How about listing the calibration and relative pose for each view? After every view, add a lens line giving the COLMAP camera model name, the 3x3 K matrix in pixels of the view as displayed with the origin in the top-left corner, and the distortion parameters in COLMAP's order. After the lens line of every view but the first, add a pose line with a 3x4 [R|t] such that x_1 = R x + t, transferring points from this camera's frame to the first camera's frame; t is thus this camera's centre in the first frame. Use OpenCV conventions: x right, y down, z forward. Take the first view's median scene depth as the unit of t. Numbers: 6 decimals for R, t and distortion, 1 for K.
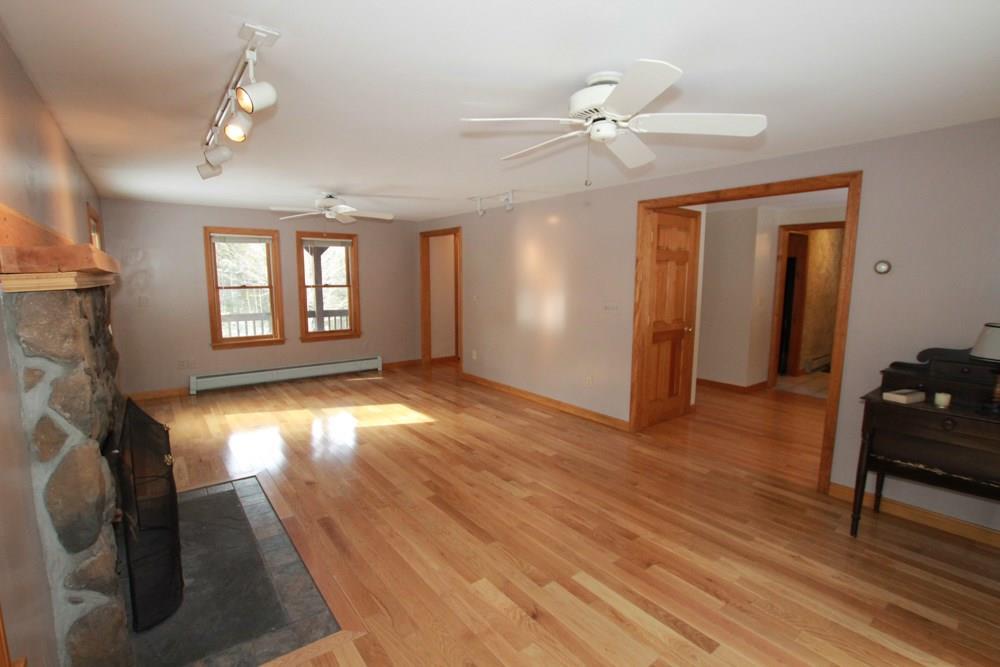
lens RADIAL K [[470.9, 0, 505.1], [0, 470.9, 331.3], [0, 0, 1]] dist [-0.032727, 0.005252]
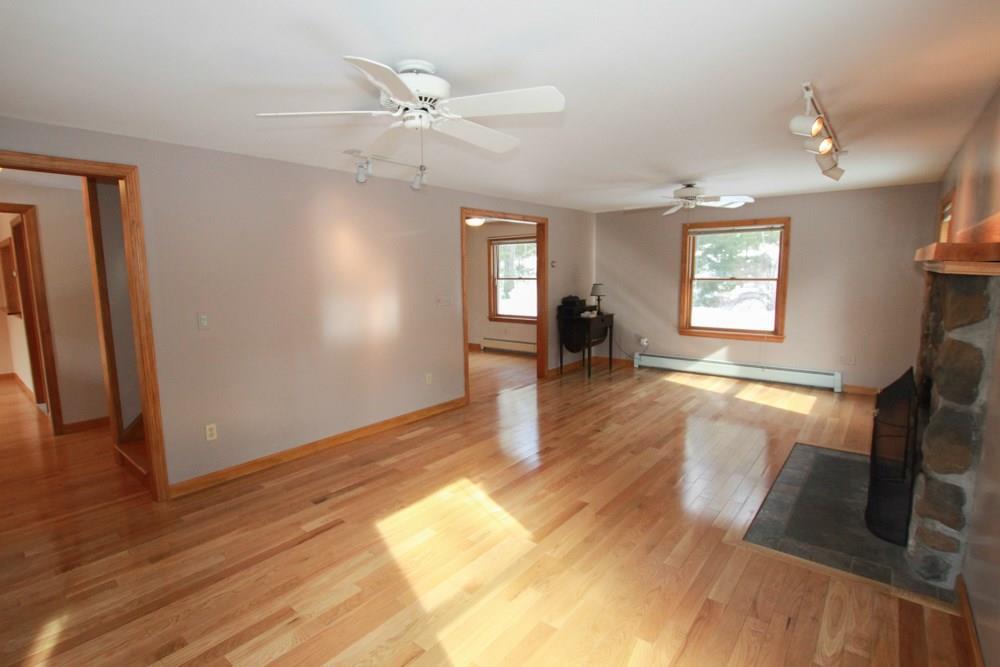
lens RADIAL K [[468.3, 0, 494.4], [0, 468.3, 338.8], [0, 0, 1]] dist [-0.033027, 0.005182]
pose [[-0.213959, -0.135724, 0.967368, -0.793211], [0.129630, 0.977597, 0.165831, -0.119690], [-0.968203, 0.160881, -0.191572, 1.047809]]
